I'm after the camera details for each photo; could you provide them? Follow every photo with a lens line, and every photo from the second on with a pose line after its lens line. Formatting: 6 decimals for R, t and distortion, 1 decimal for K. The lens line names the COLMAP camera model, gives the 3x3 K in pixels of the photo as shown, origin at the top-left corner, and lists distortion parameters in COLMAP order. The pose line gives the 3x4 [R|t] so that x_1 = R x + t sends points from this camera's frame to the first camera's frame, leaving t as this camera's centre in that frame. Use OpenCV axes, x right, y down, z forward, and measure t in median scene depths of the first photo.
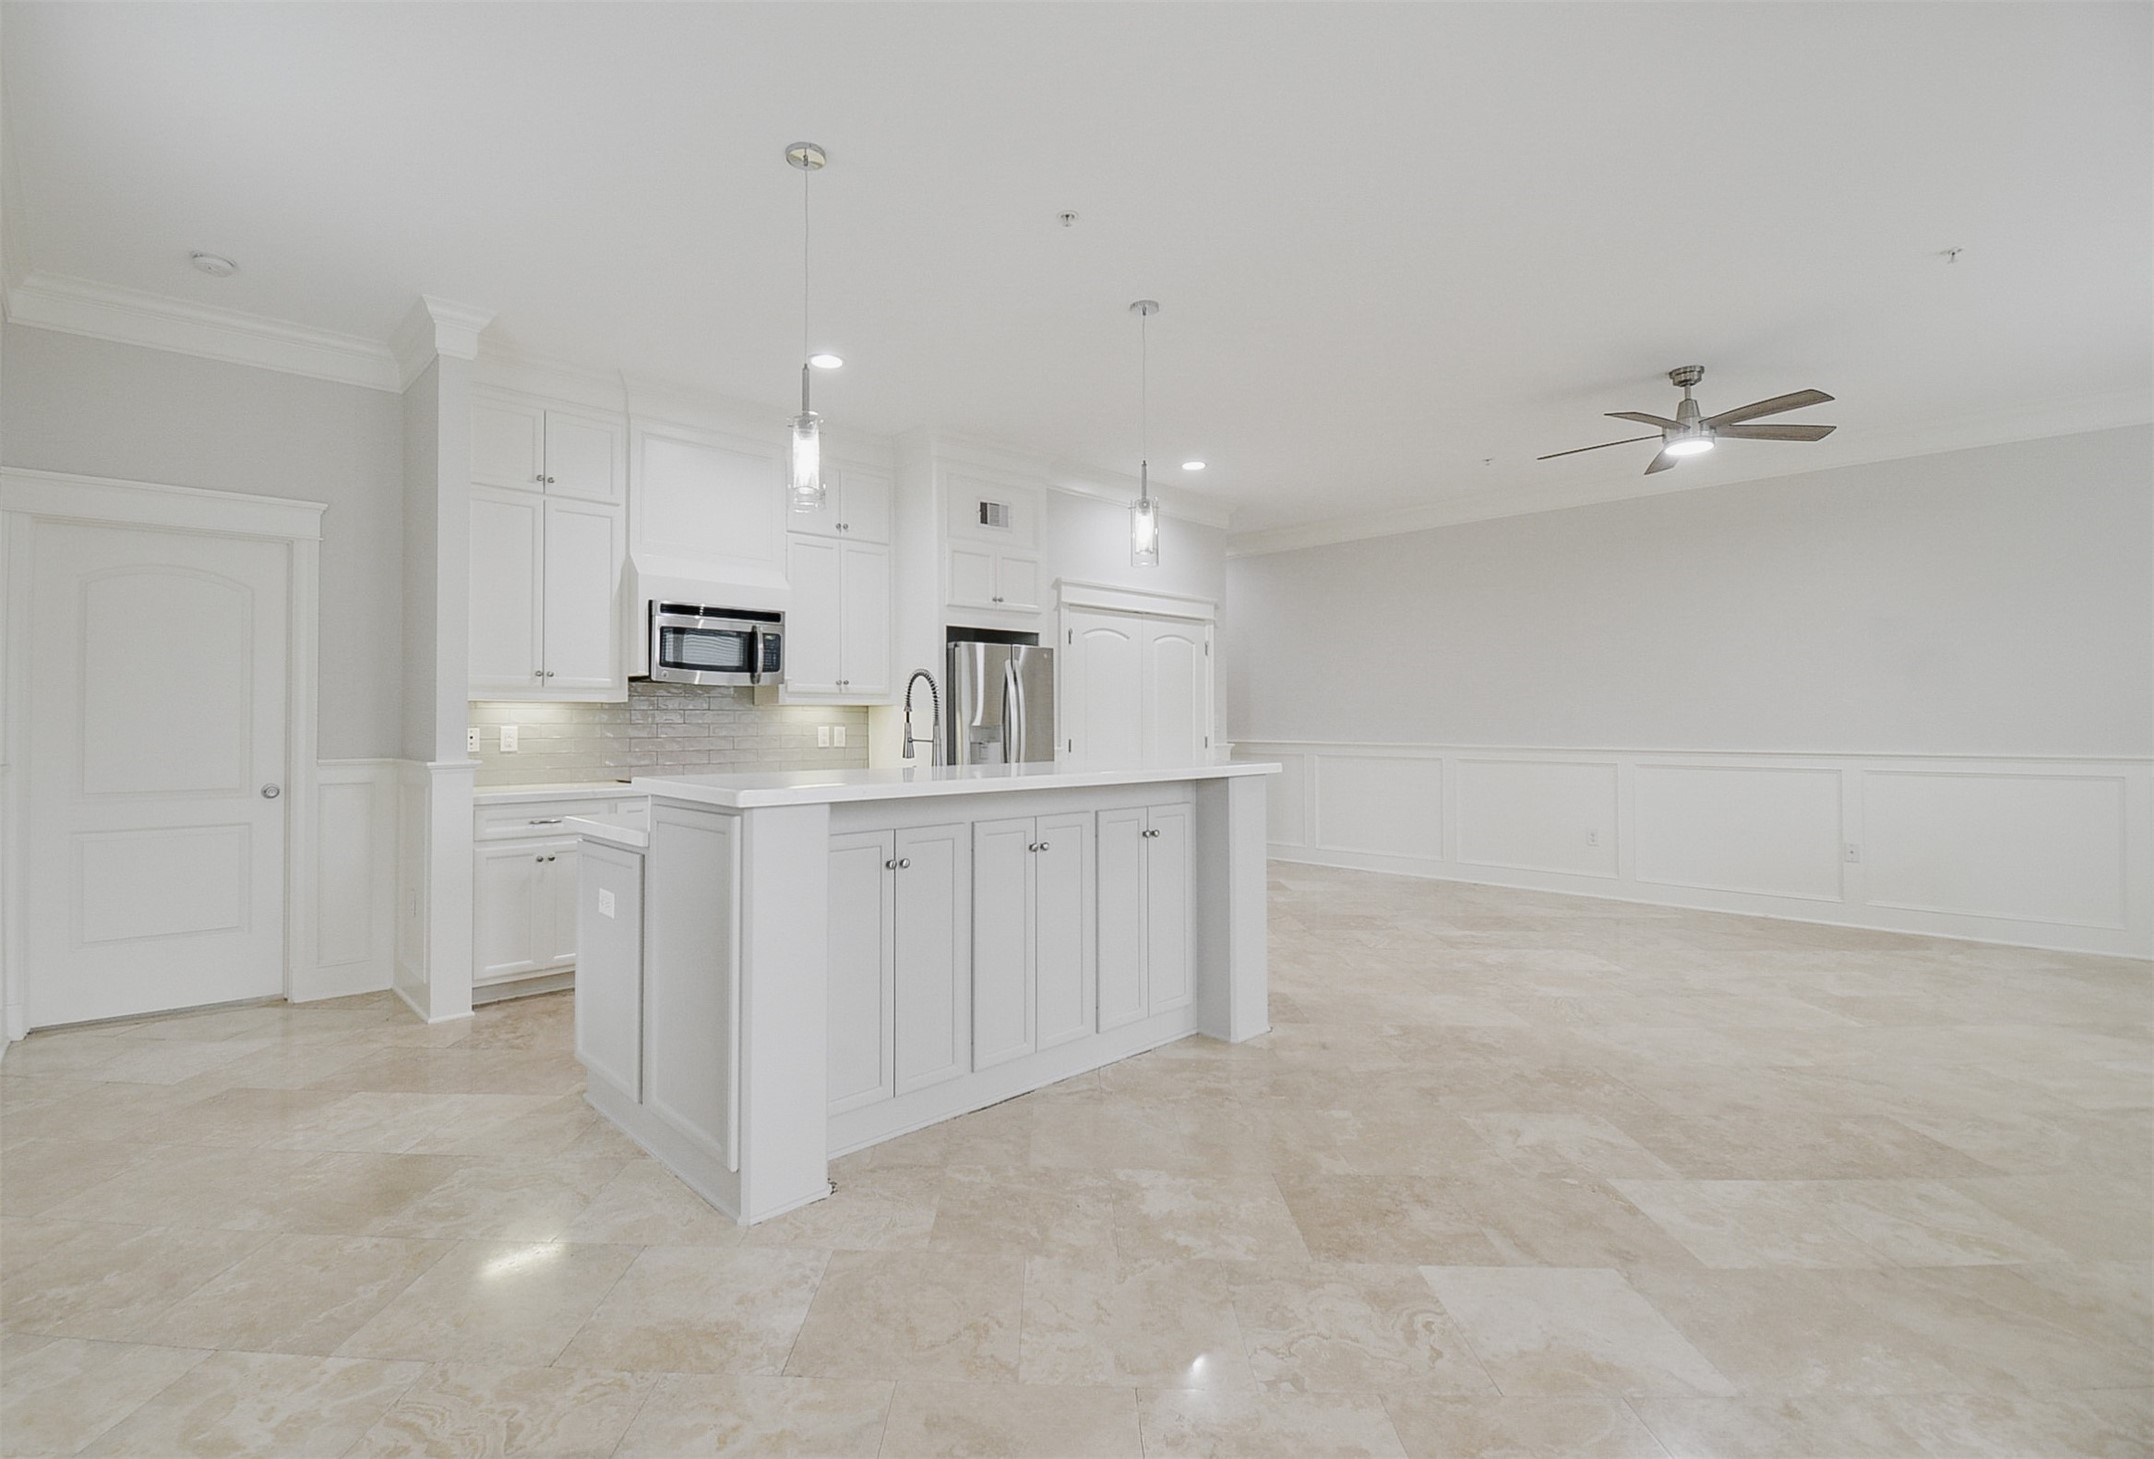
lens RADIAL K [[986.1, 0, 1073.4], [0, 986.1, 725.7], [0, 0, 1]] dist [-0.026515, -0.000675]
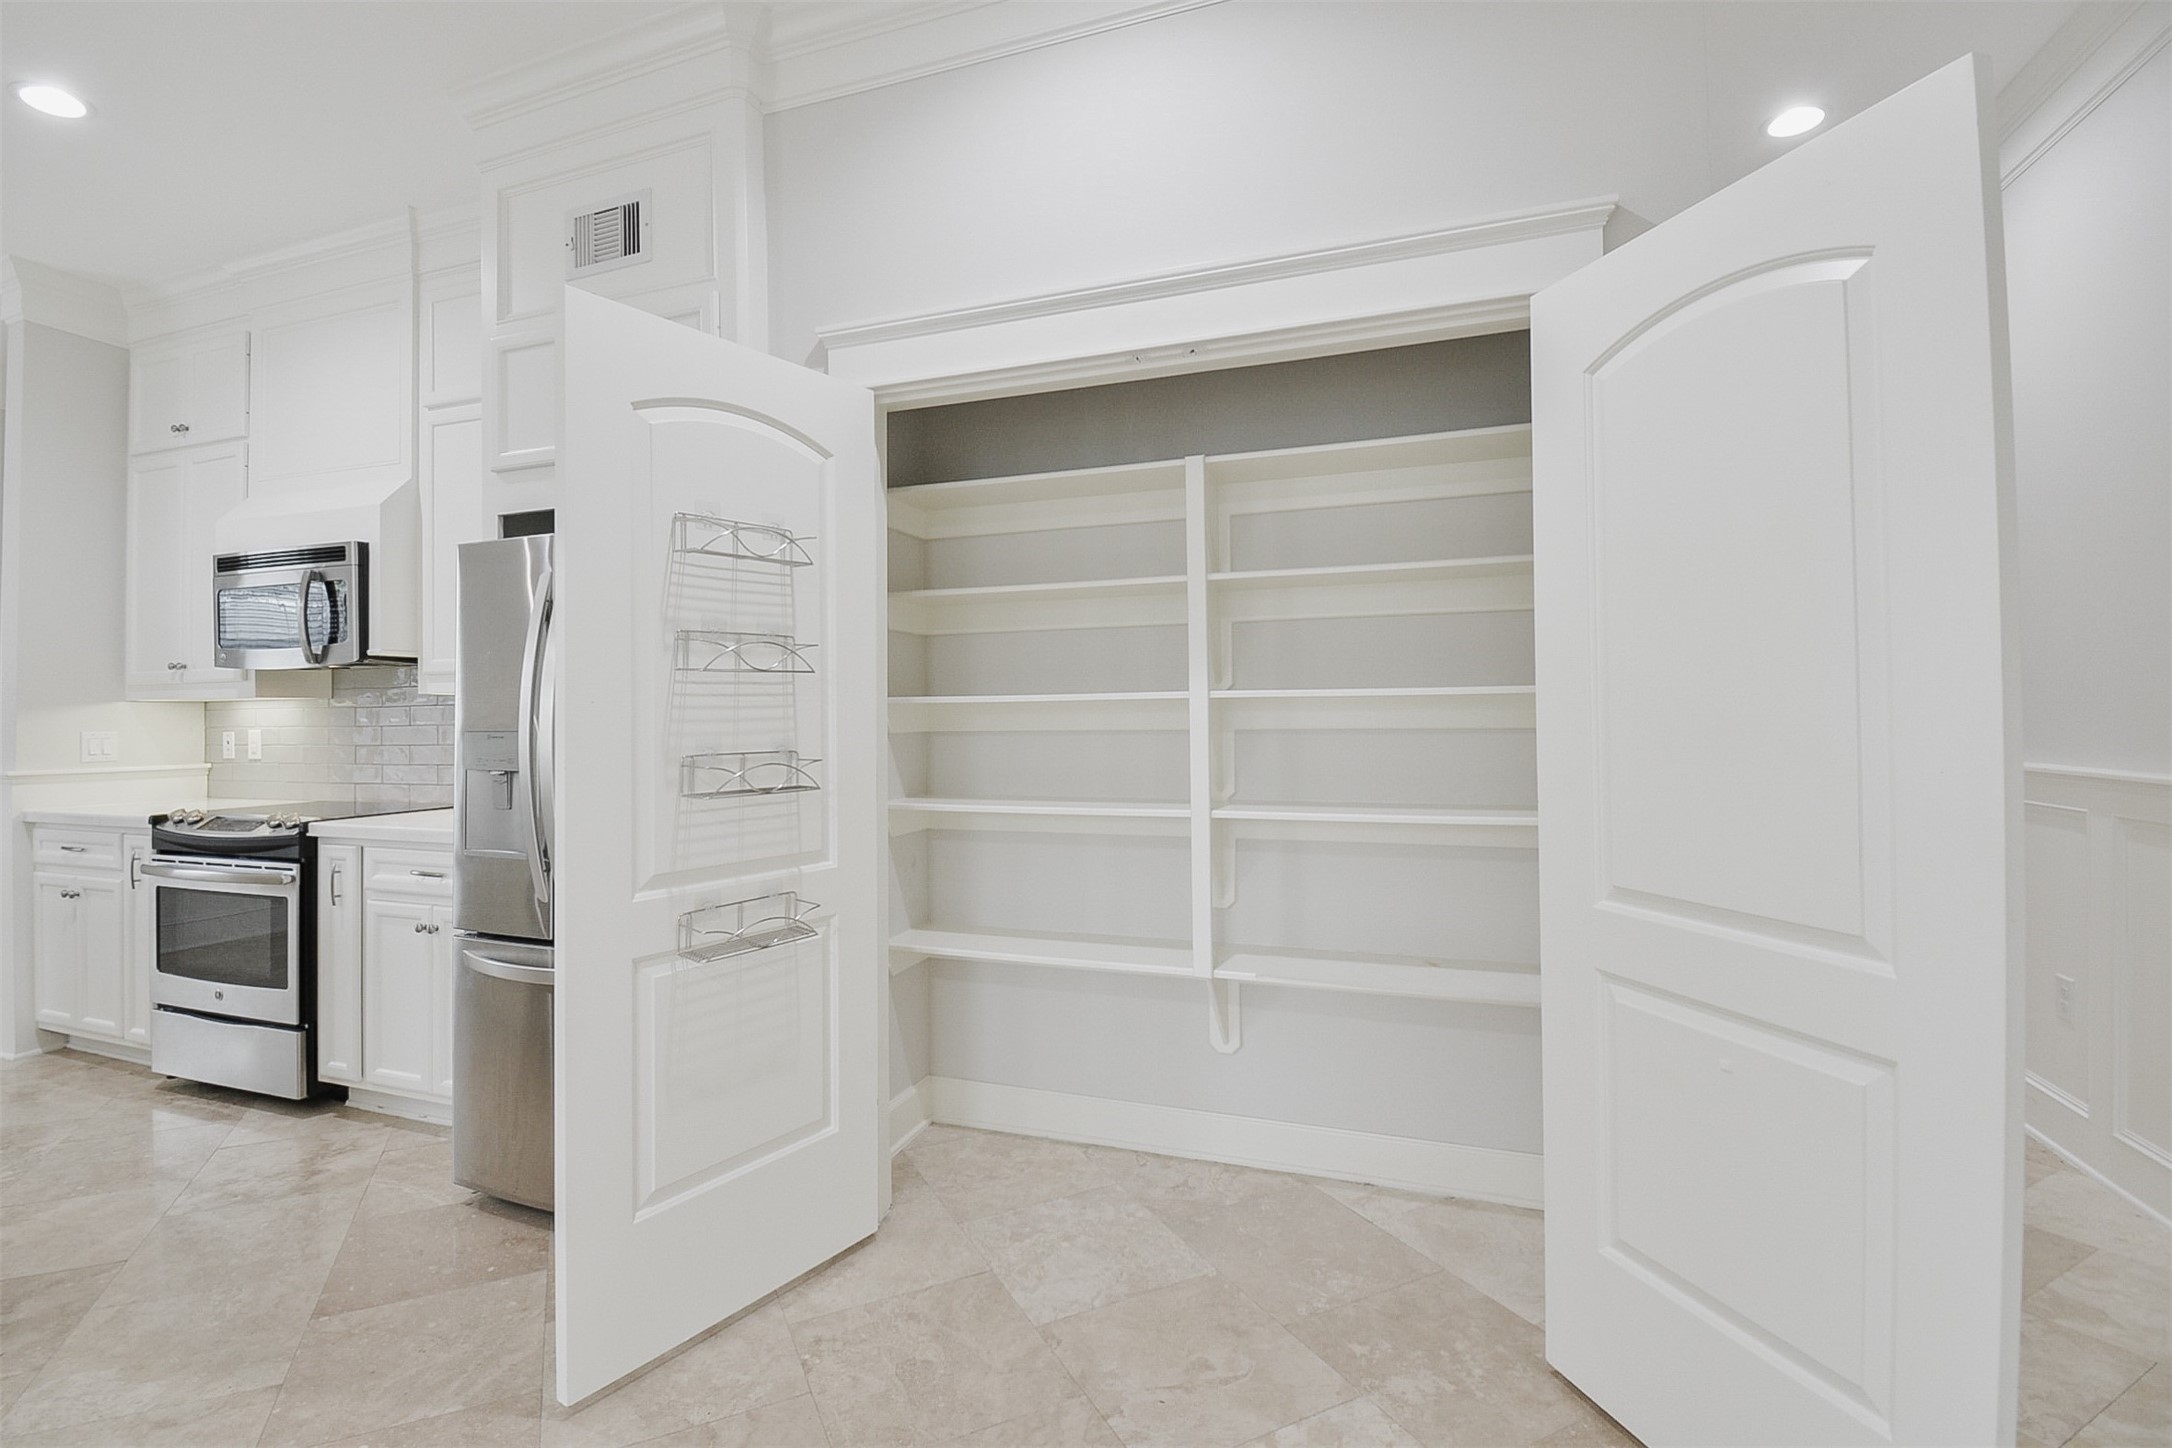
lens RADIAL K [[969.9, 0, 1089.1], [0, 969.9, 719.3], [0, 0, 1]] dist [-0.002274, -0.013049]
pose [[0.460992, 0.002068, -0.887402, 0.468850], [0.007566, 0.999952, 0.006261, -0.007761], [0.887372, -0.009600, 0.460954, 1.163572]]
